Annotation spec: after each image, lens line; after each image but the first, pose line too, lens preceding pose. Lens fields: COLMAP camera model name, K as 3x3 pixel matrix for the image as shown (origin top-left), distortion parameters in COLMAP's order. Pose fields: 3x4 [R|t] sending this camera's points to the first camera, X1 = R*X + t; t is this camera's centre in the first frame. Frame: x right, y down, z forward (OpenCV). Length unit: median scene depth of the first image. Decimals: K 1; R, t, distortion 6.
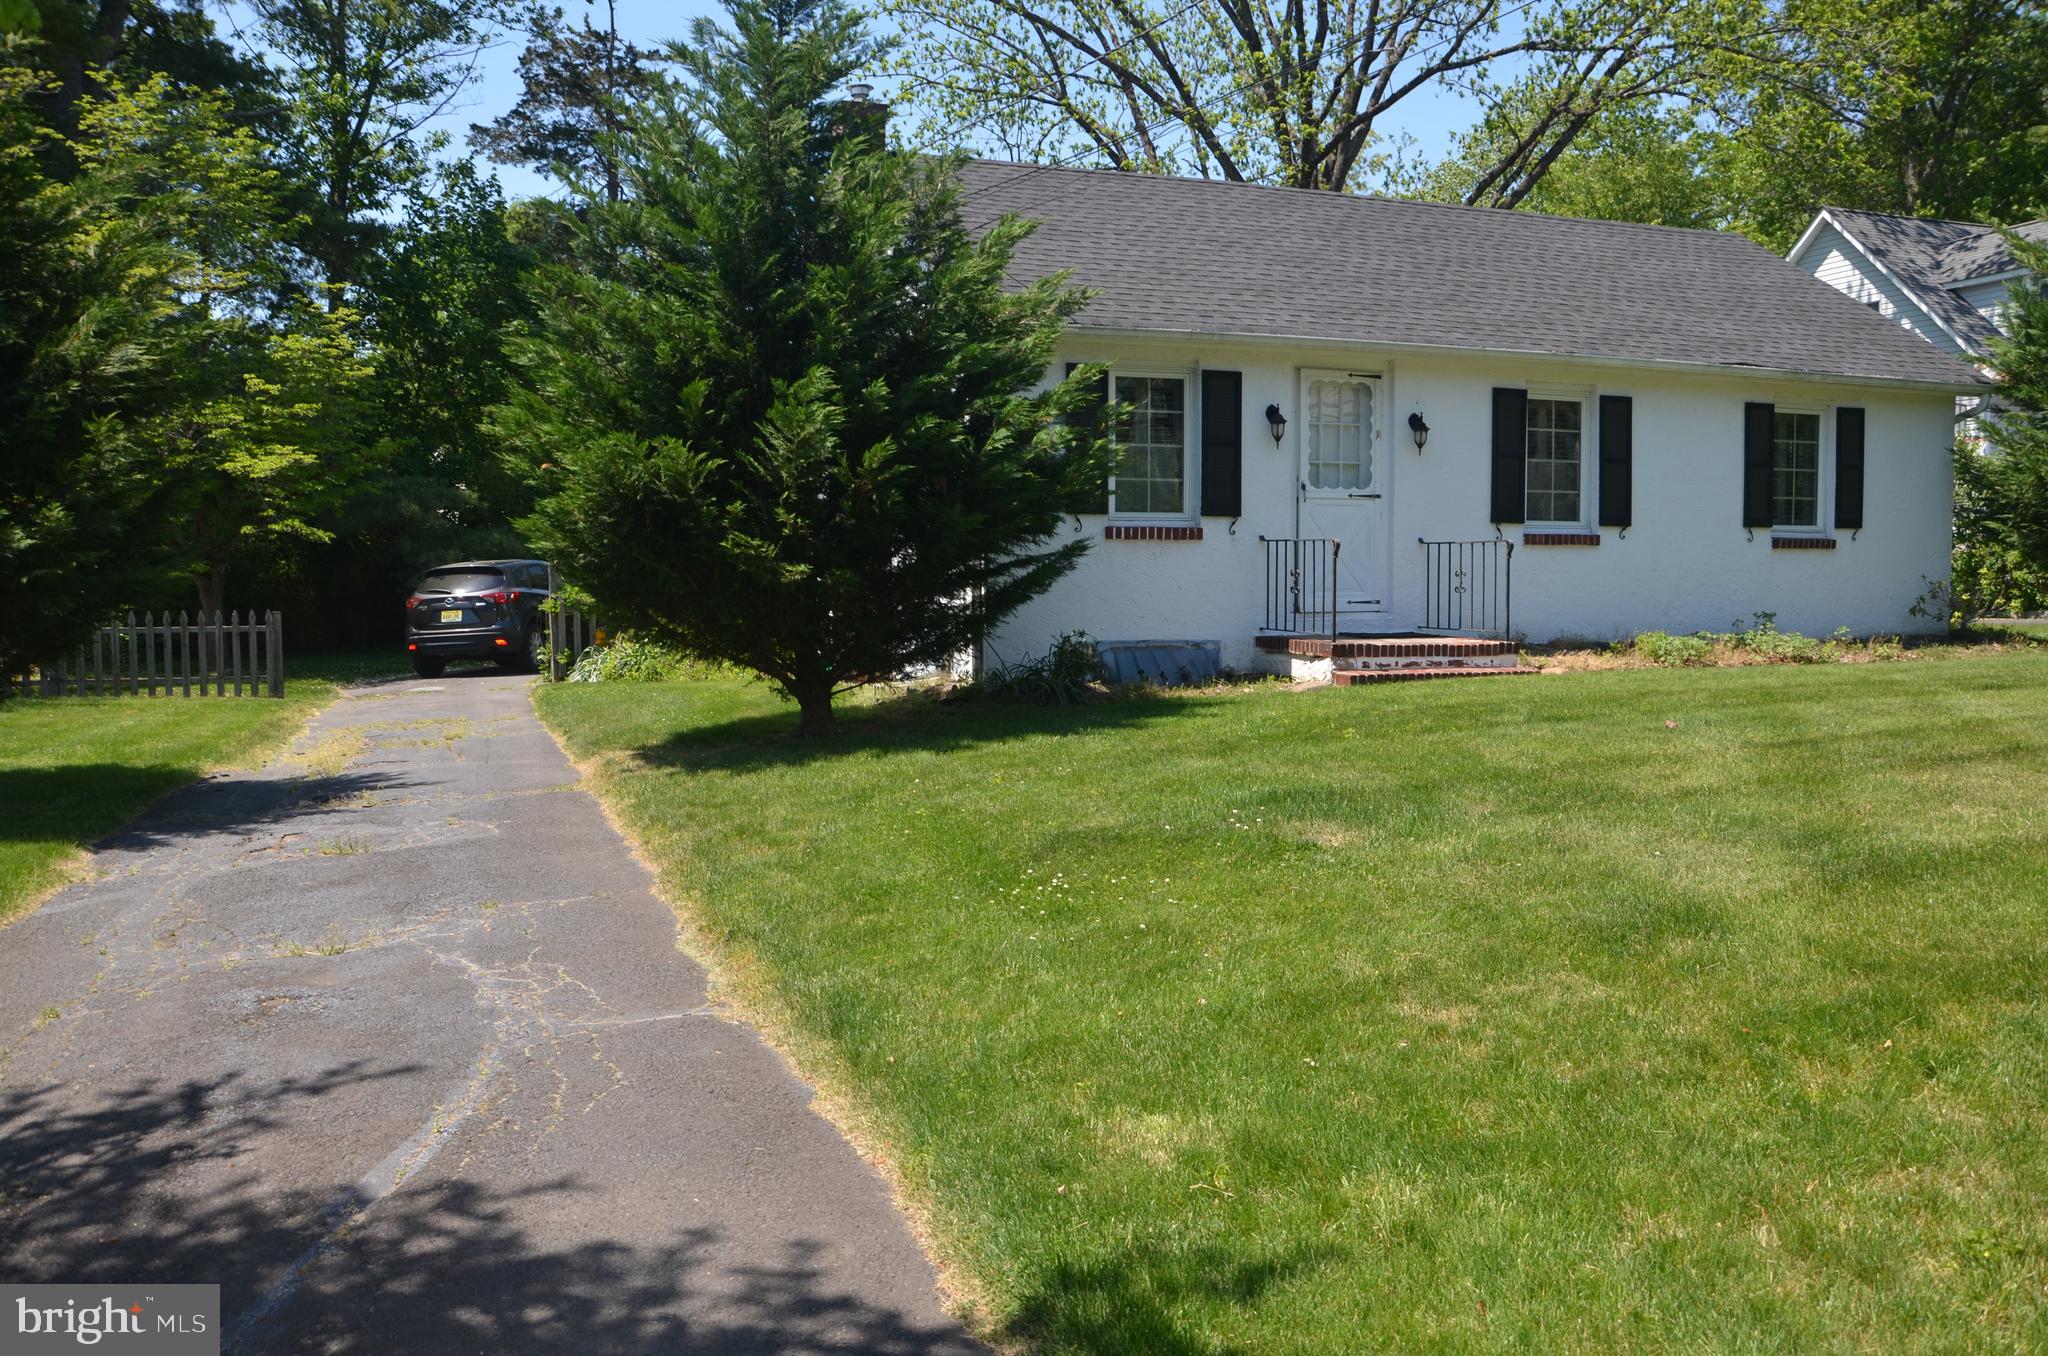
lens RADIAL K [[1671.0, 0, 1006.2], [0, 1671.0, 668.7], [0, 0, 1]] dist [-0.139755, 0.142728]
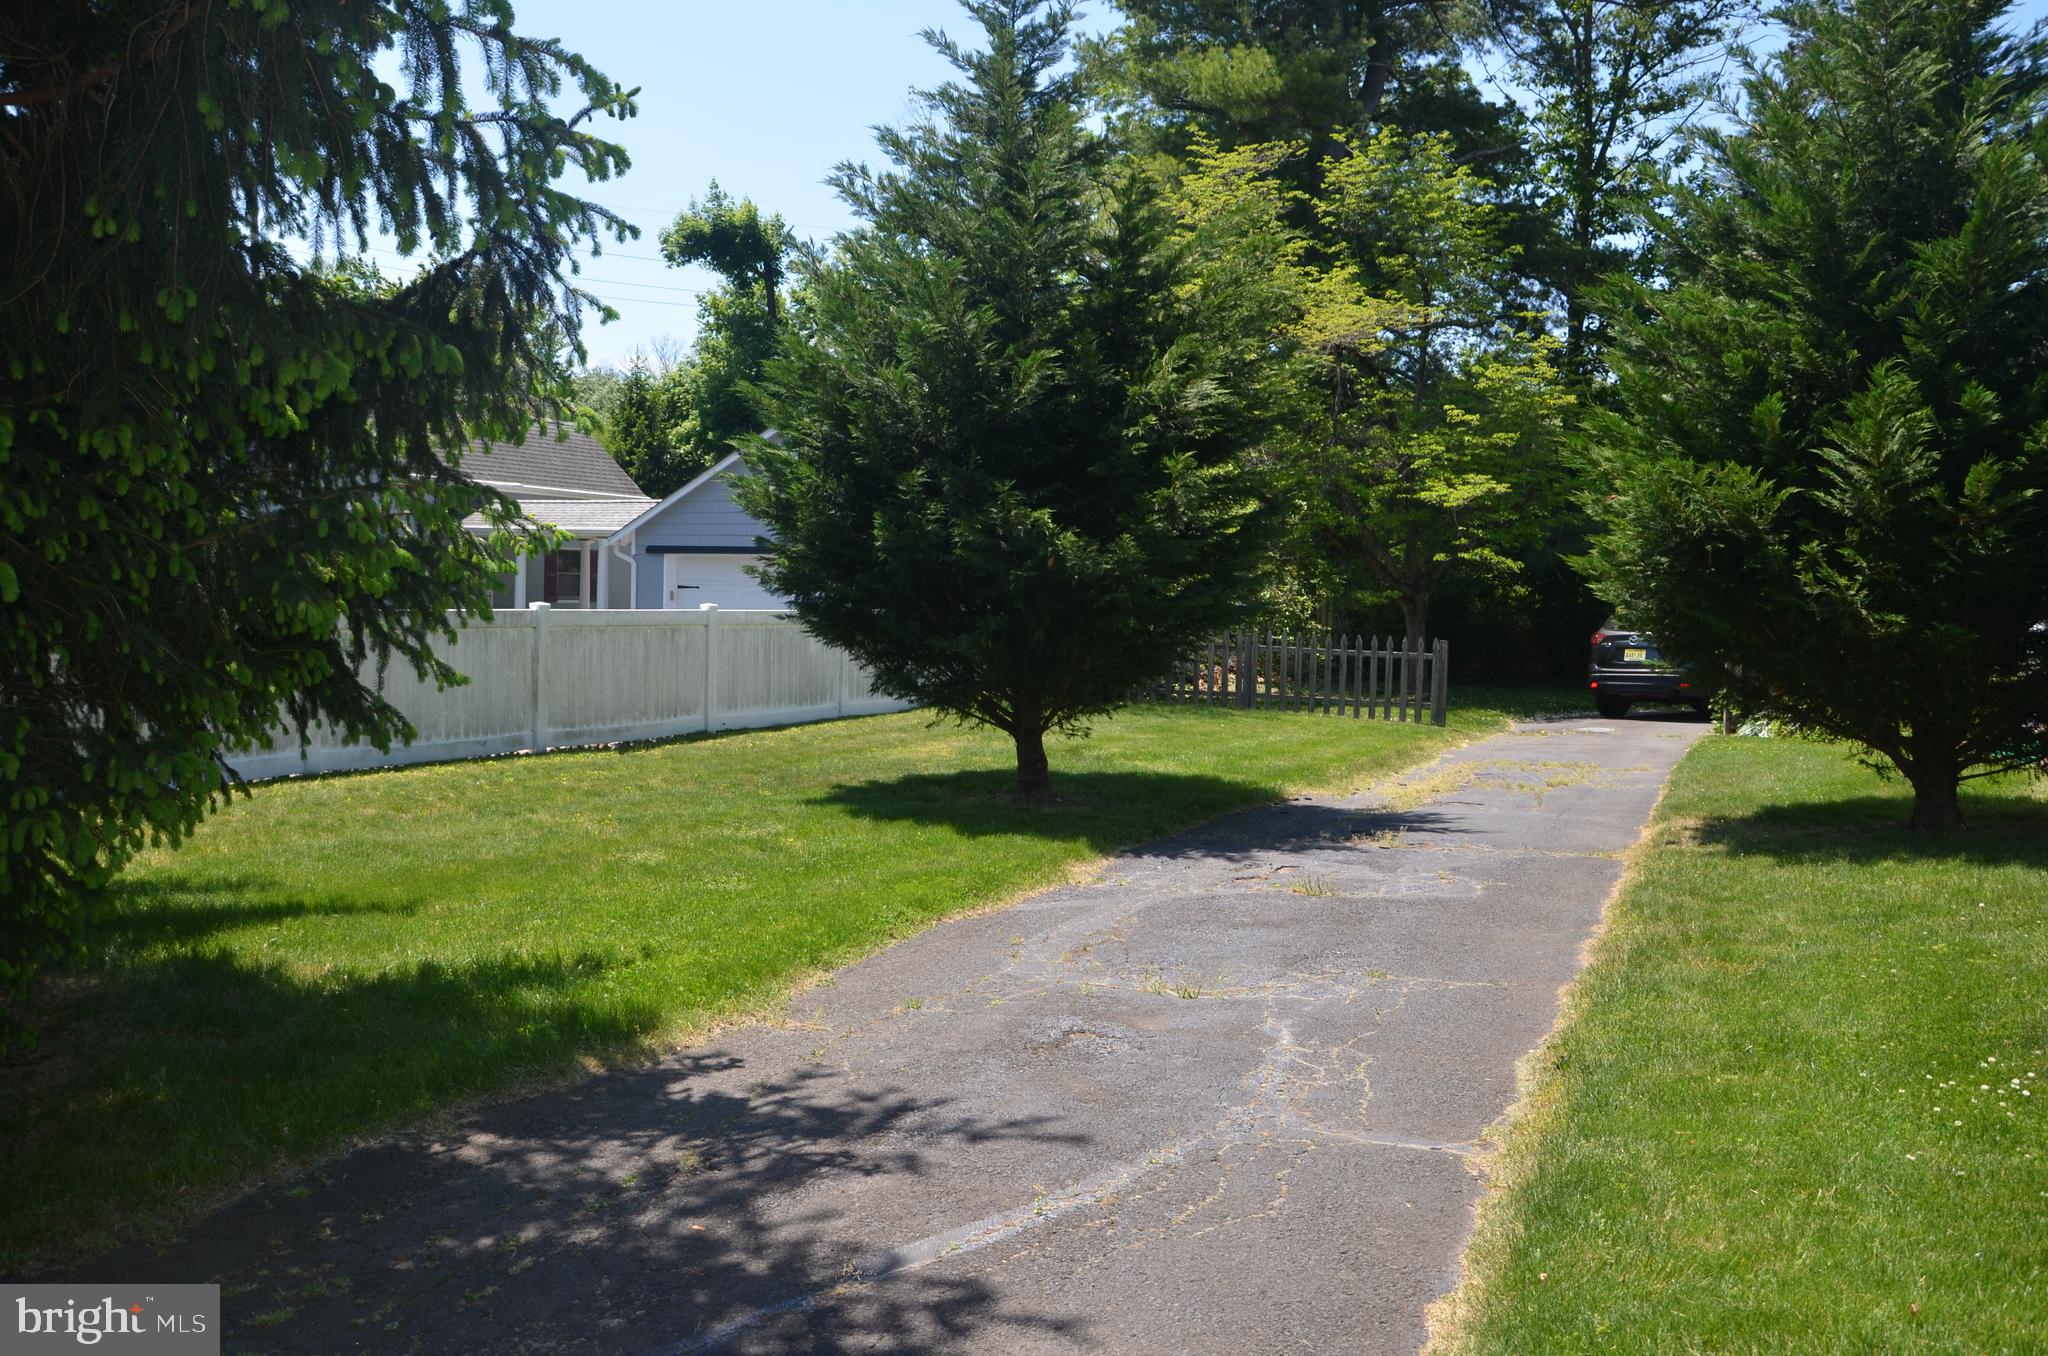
lens RADIAL K [[1671.0, 0, 1017.1], [0, 1671.0, 665.3], [0, 0, 1]] dist [-0.139755, 0.142728]
pose [[0.712568, 0.056407, -0.699332, 0.085610], [-0.070209, 0.997492, 0.008919, -0.010852], [0.698081, 0.042745, 0.714741, 0.092865]]
